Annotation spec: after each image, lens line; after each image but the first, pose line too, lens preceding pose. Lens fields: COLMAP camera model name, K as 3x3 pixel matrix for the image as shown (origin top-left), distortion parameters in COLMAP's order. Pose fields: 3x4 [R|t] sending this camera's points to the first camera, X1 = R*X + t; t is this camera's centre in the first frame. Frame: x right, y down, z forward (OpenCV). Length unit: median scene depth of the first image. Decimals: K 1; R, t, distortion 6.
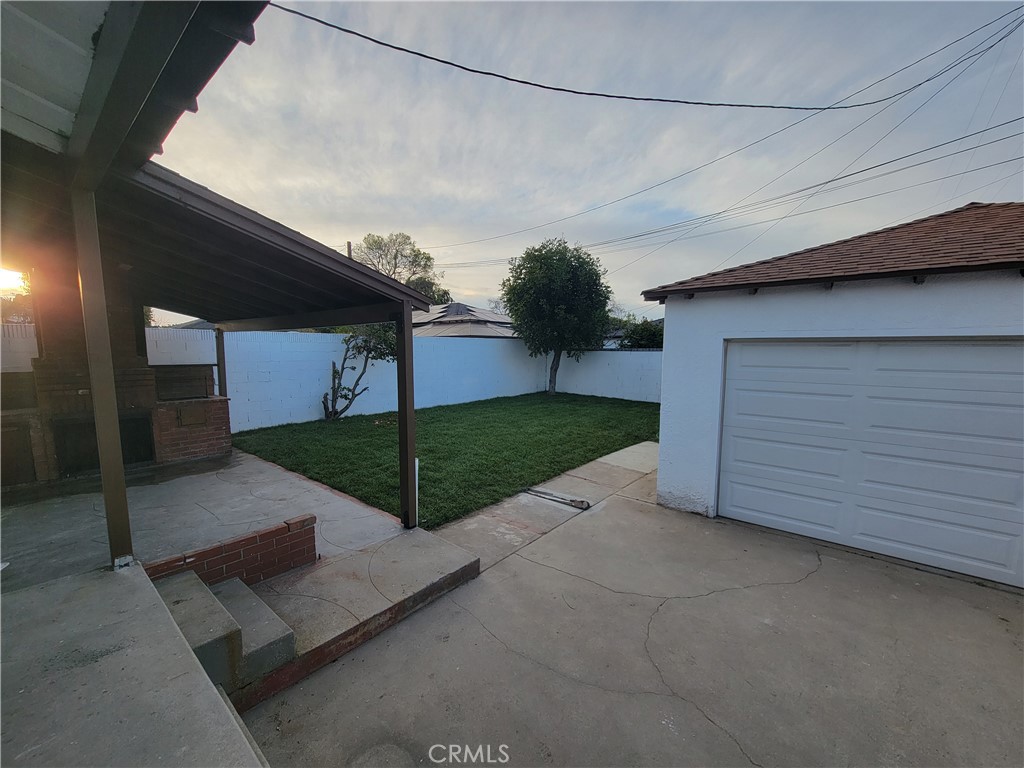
lens RADIAL K [[414.3, 0, 514.0], [0, 414.3, 390.4], [0, 0, 1]] dist [-0.002036, 0.000152]
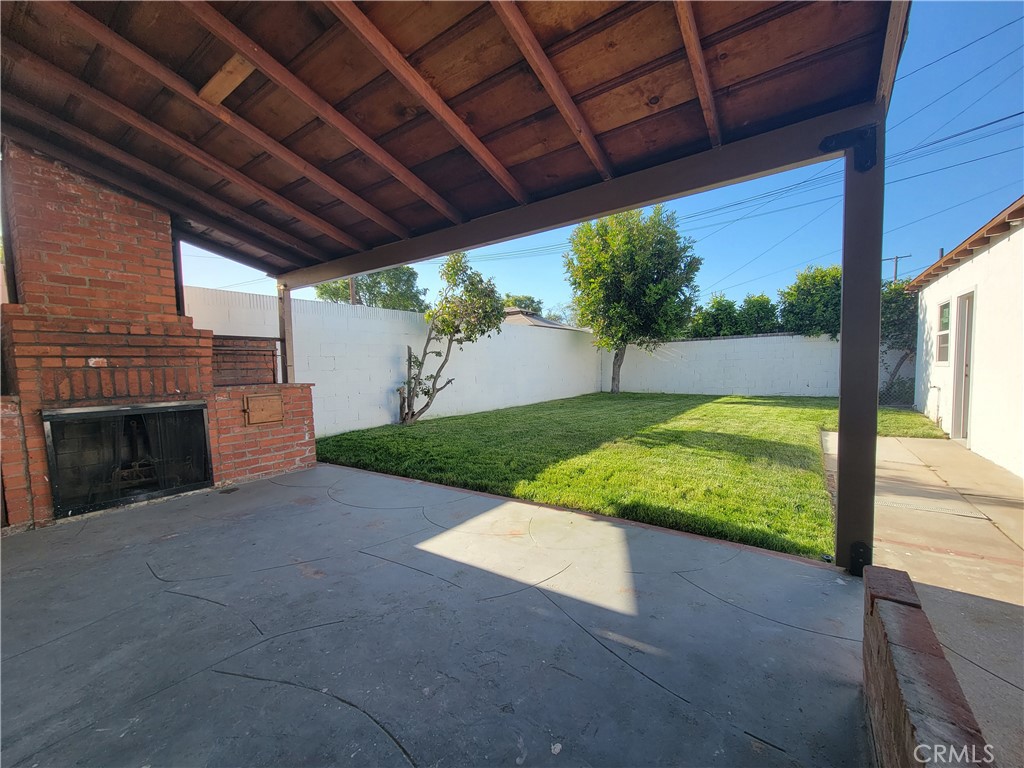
lens RADIAL K [[414.3, 0, 513.0], [0, 414.3, 388.8], [0, 0, 1]] dist [-0.002036, 0.000152]
pose [[0.994584, -0.040300, 0.095806, -0.322855], [0.045783, 0.997395, -0.055747, 0.059150], [-0.093310, 0.059832, 0.993838, 0.234980]]
